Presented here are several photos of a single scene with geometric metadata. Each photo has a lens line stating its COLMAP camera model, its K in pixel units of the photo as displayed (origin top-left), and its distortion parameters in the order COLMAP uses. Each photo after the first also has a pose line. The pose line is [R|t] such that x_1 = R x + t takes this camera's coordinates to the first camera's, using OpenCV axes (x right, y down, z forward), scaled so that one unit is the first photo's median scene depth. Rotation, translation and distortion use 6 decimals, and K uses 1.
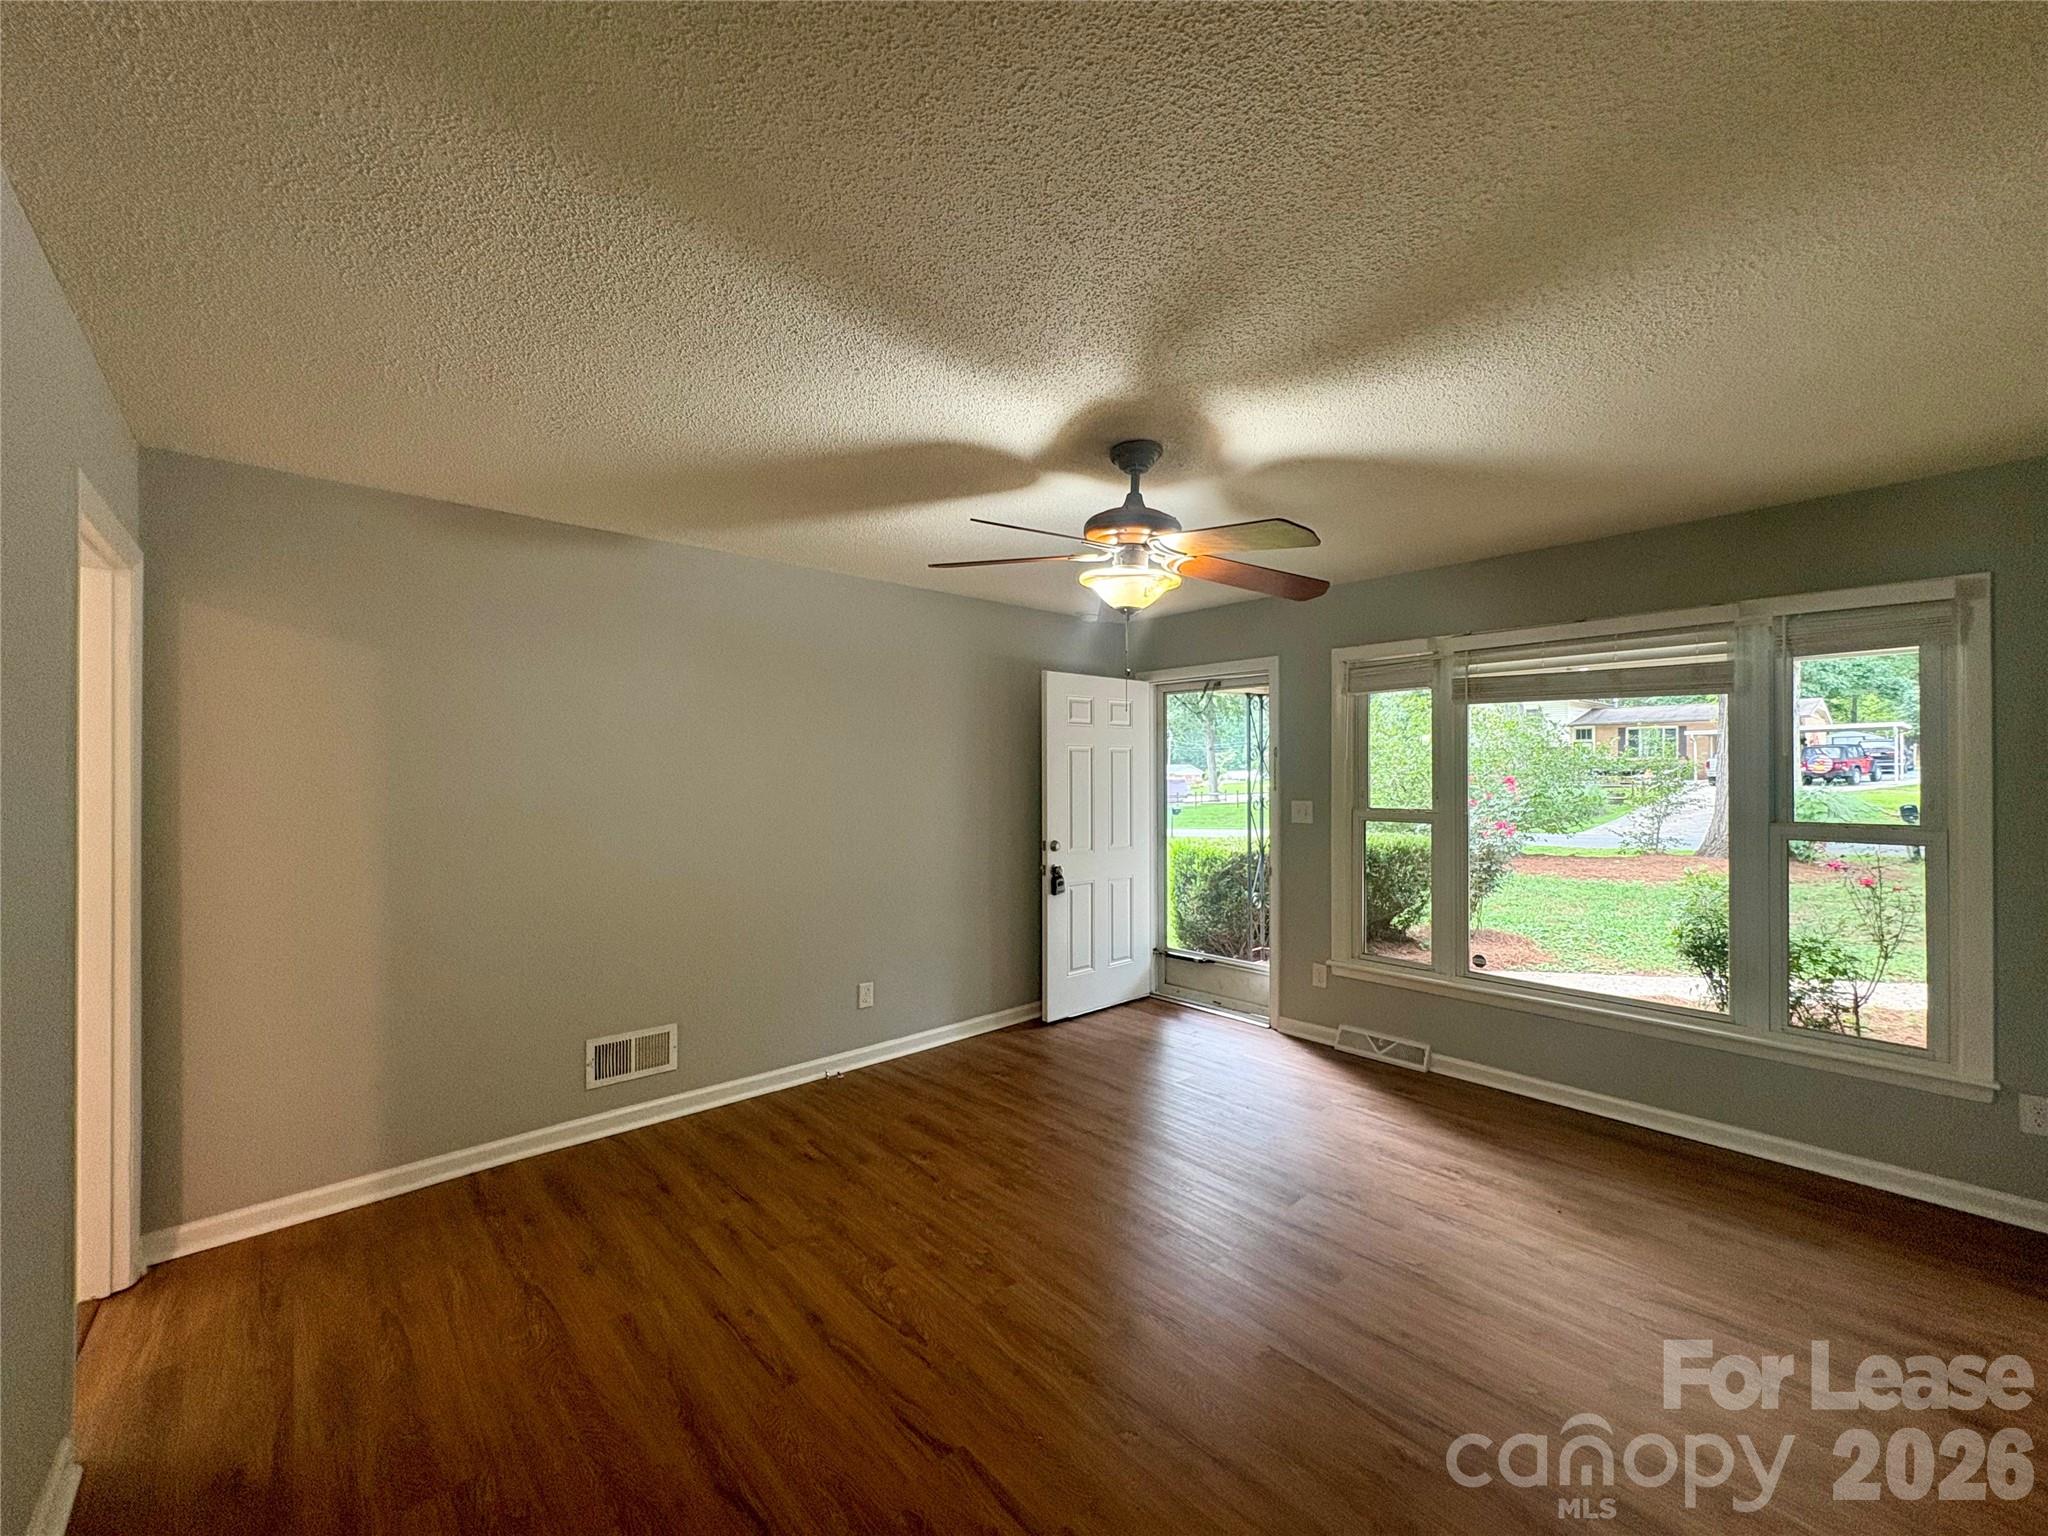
lens RADIAL K [[810.9, 0, 1025.5], [0, 810.9, 771.3], [0, 0, 1]] dist [-0.000336, 0.000818]
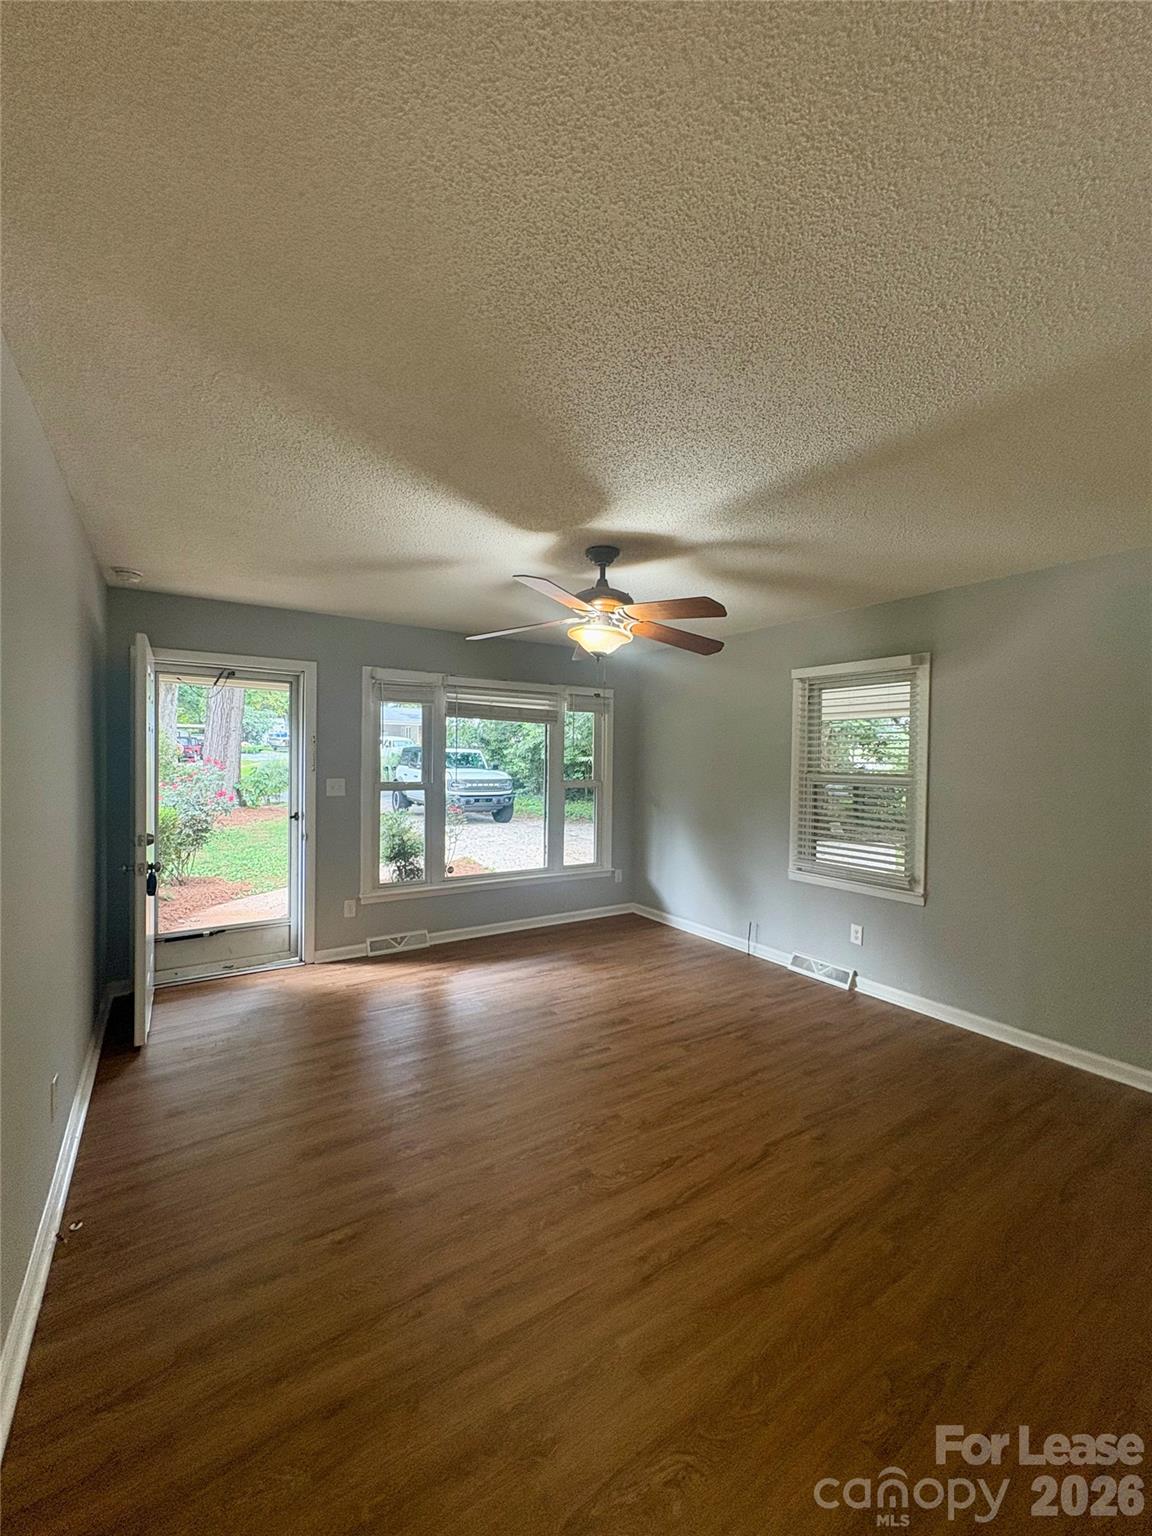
lens RADIAL K [[608.2, 0, 576.0], [0, 608.2, 766.1], [0, 0, 1]] dist [-0.000336, 0.000818]
pose [[0.153126, -0.008292, 0.988172, -0.718420], [-0.014303, 0.999841, 0.010607, 0.000682], [-0.988103, -0.015758, 0.152983, 0.606970]]
